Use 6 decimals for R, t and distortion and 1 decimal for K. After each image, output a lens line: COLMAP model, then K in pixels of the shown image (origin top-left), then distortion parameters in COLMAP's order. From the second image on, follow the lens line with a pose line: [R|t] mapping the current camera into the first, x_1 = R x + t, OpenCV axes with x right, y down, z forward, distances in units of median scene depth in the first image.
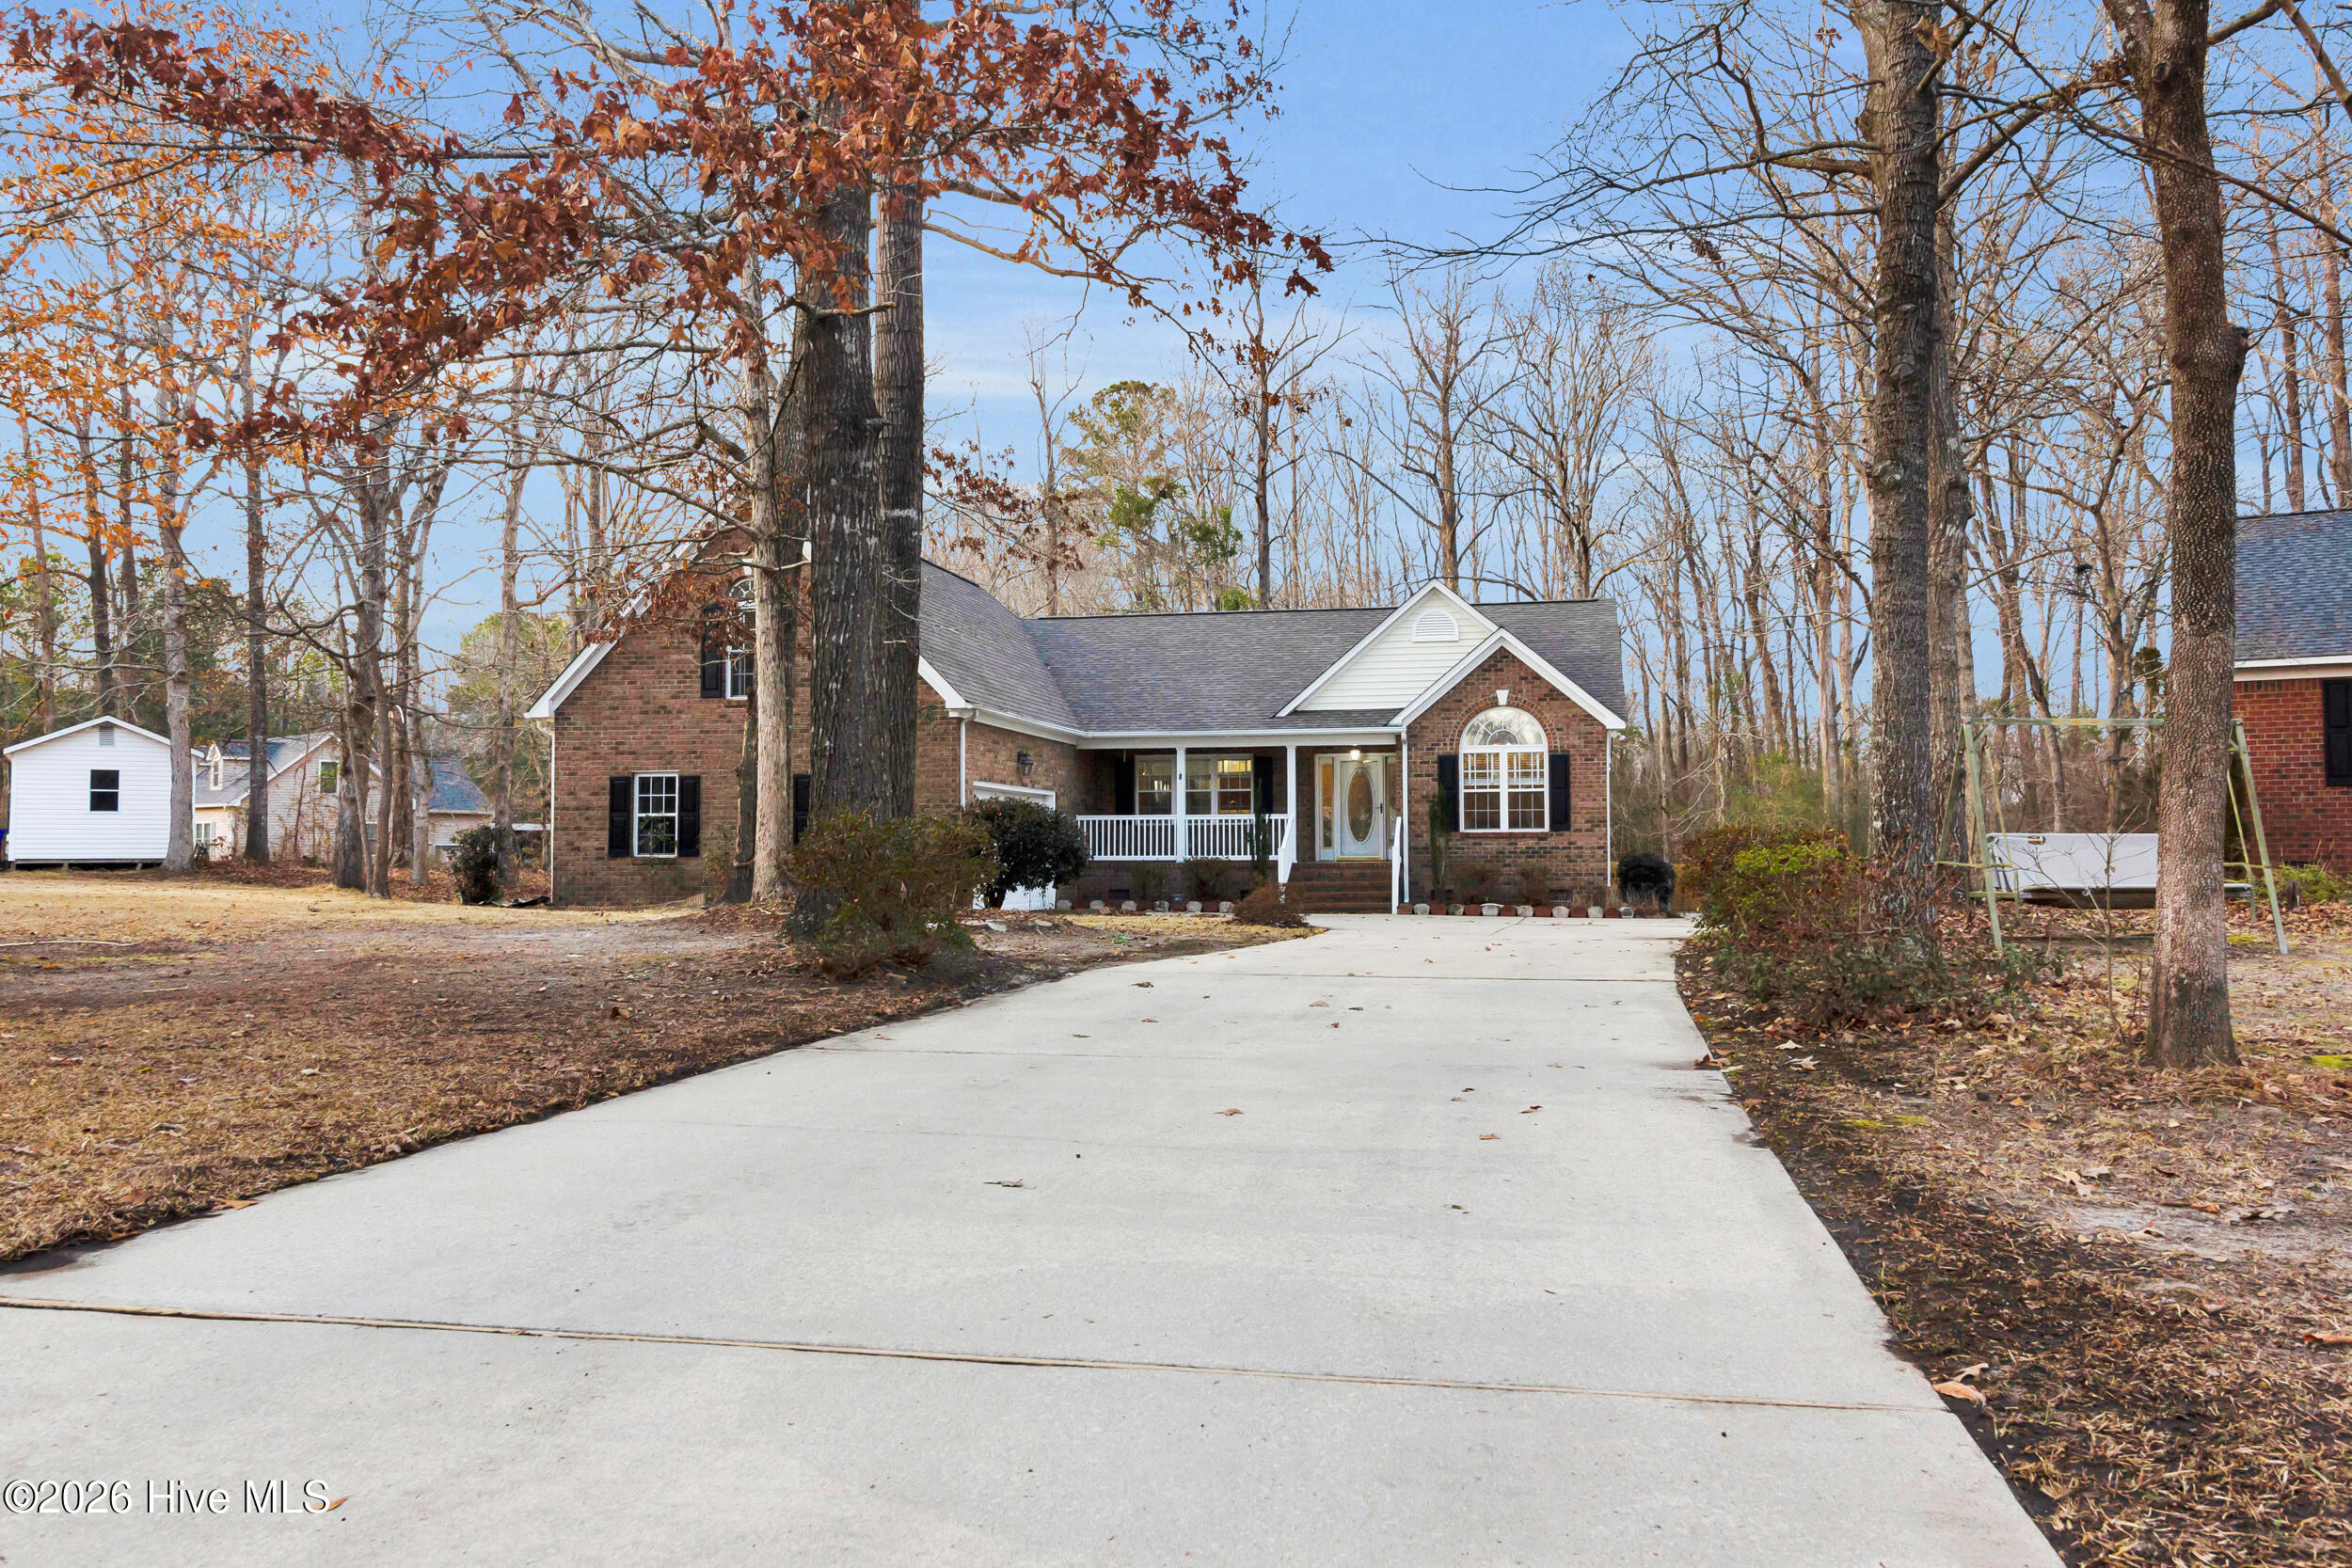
lens RADIAL K [[1929.9, 0, 1176.0], [0, 1929.9, 784.0], [0, 0, 1]] dist [0.001289, -0.000103]
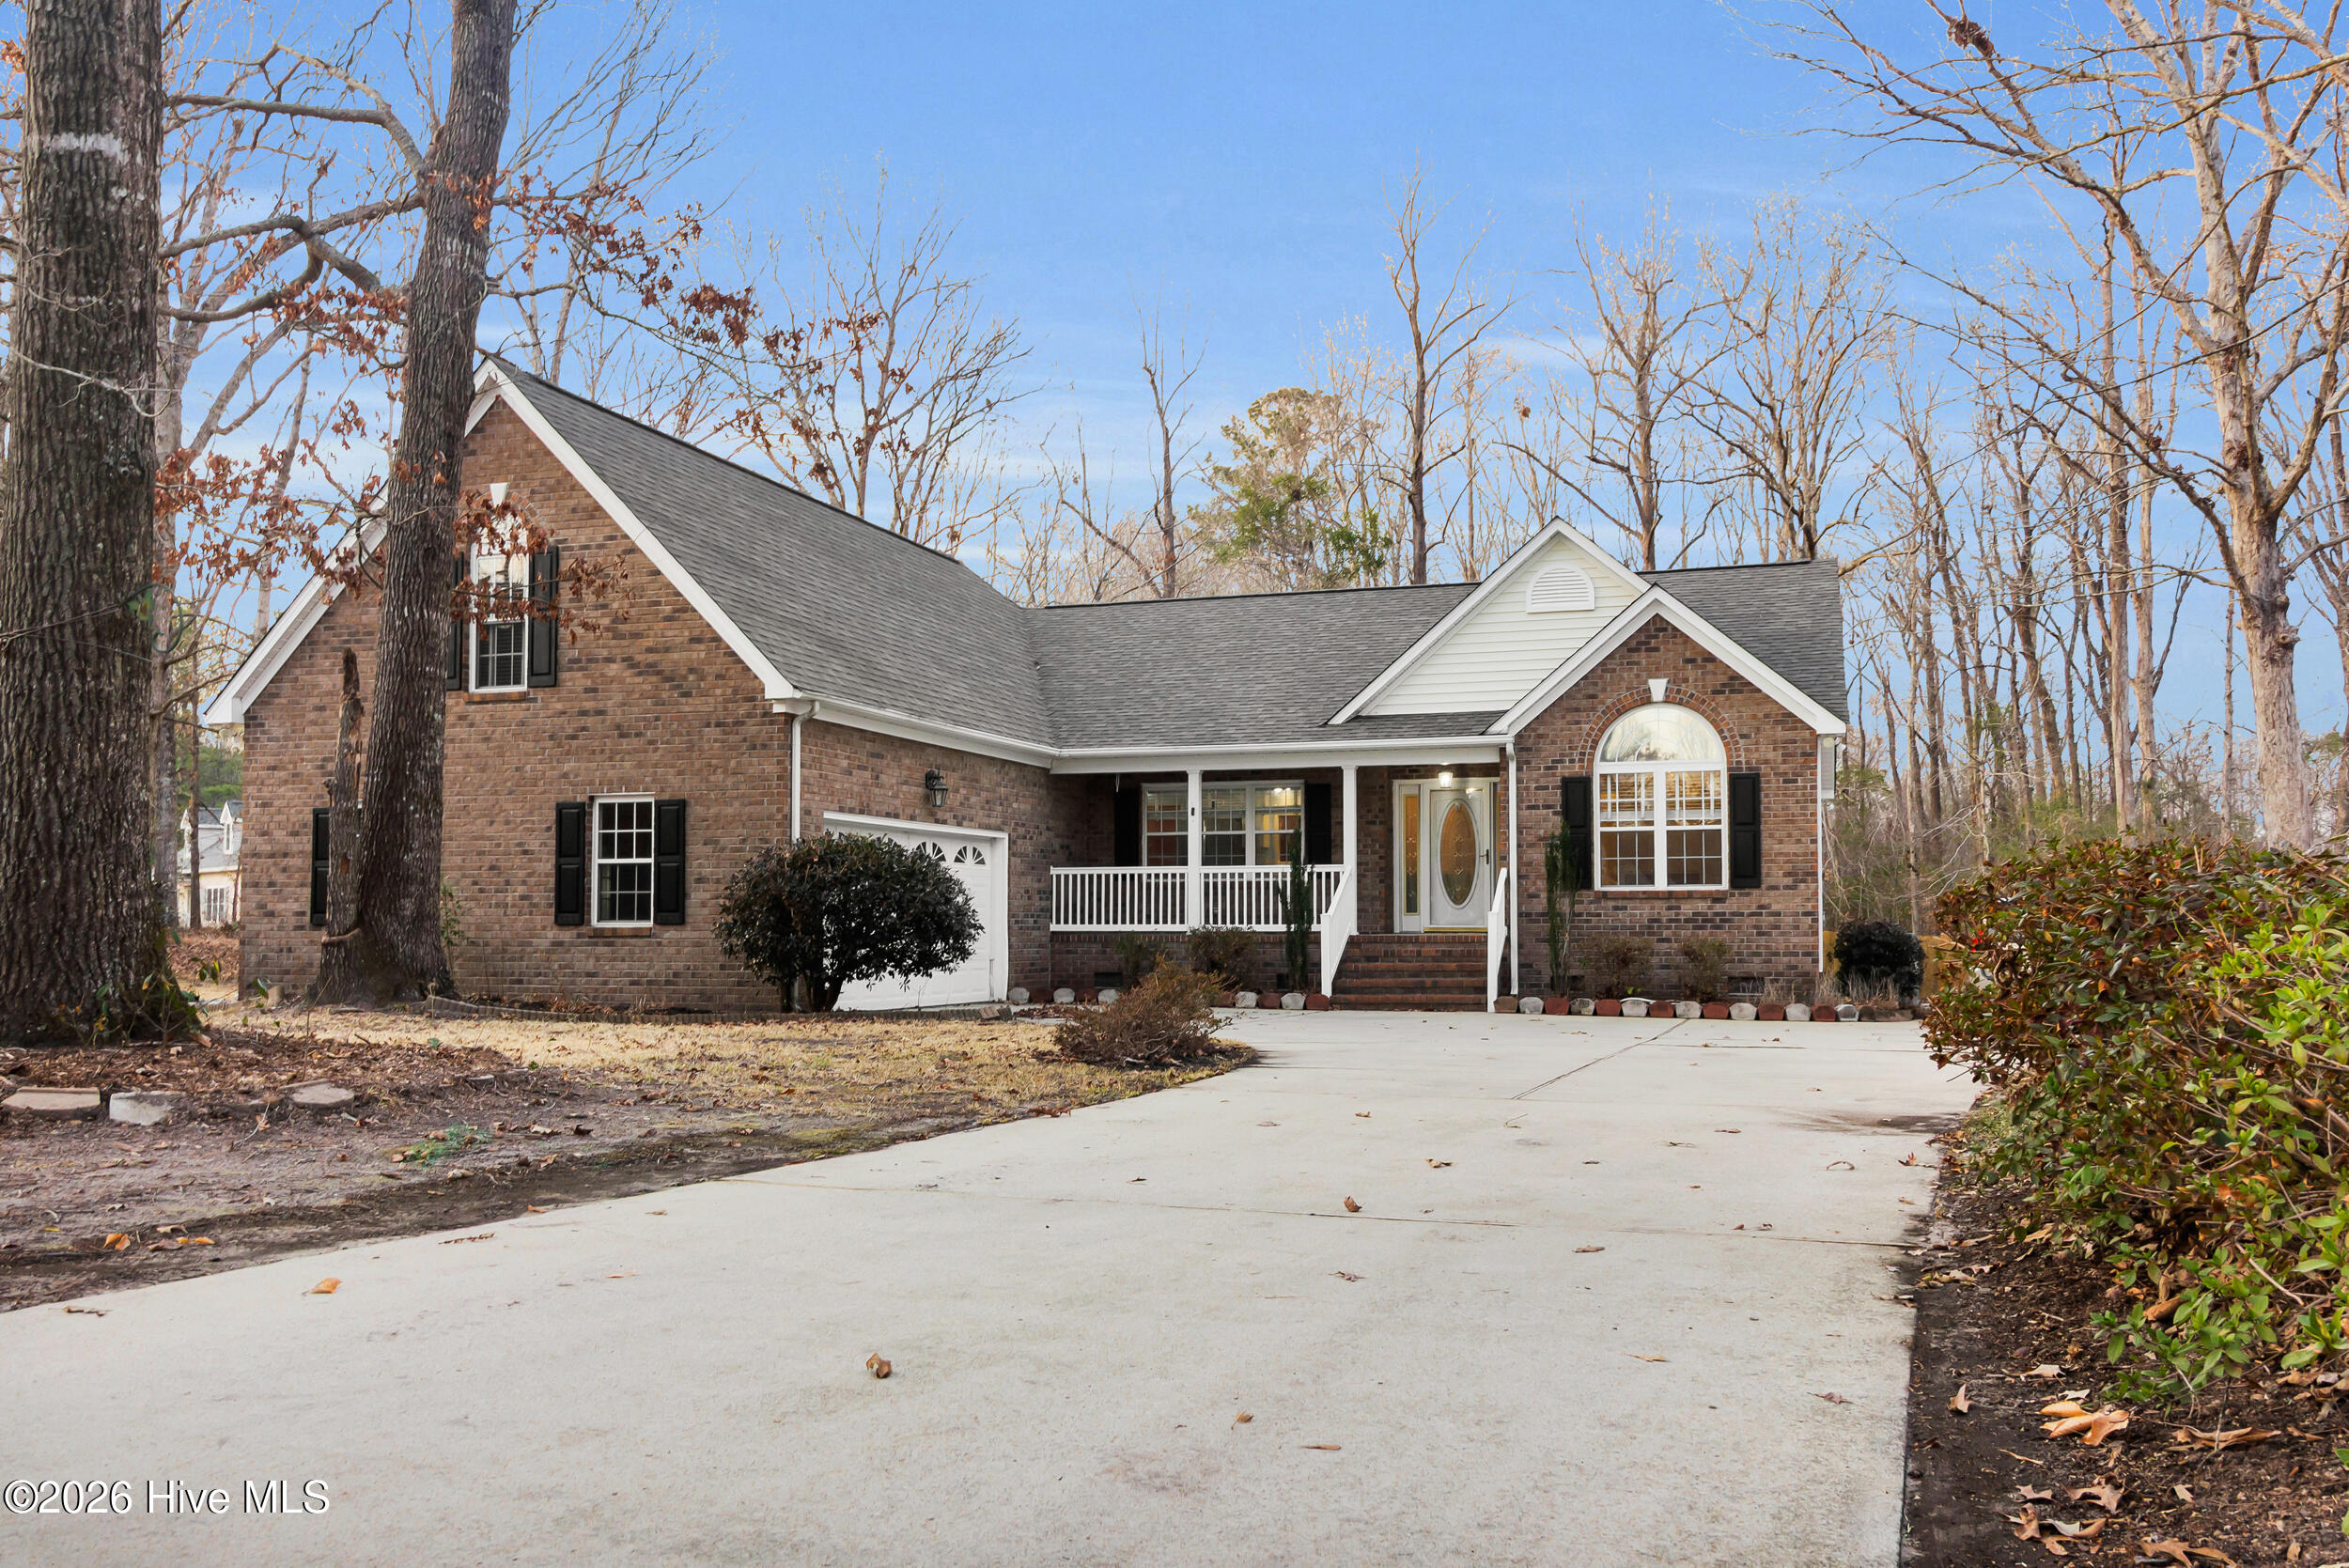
lens RADIAL K [[1978.8, 0, 1176.5], [0, 1978.8, 856.0], [0, 0, 1]] dist [0.002092, -0.002214]
pose [[0.994026, -0.001943, -0.109129, 0.076165], [0.002377, 0.999990, 0.003849, 0.009697], [0.109120, -0.004085, 0.994020, 0.291009]]
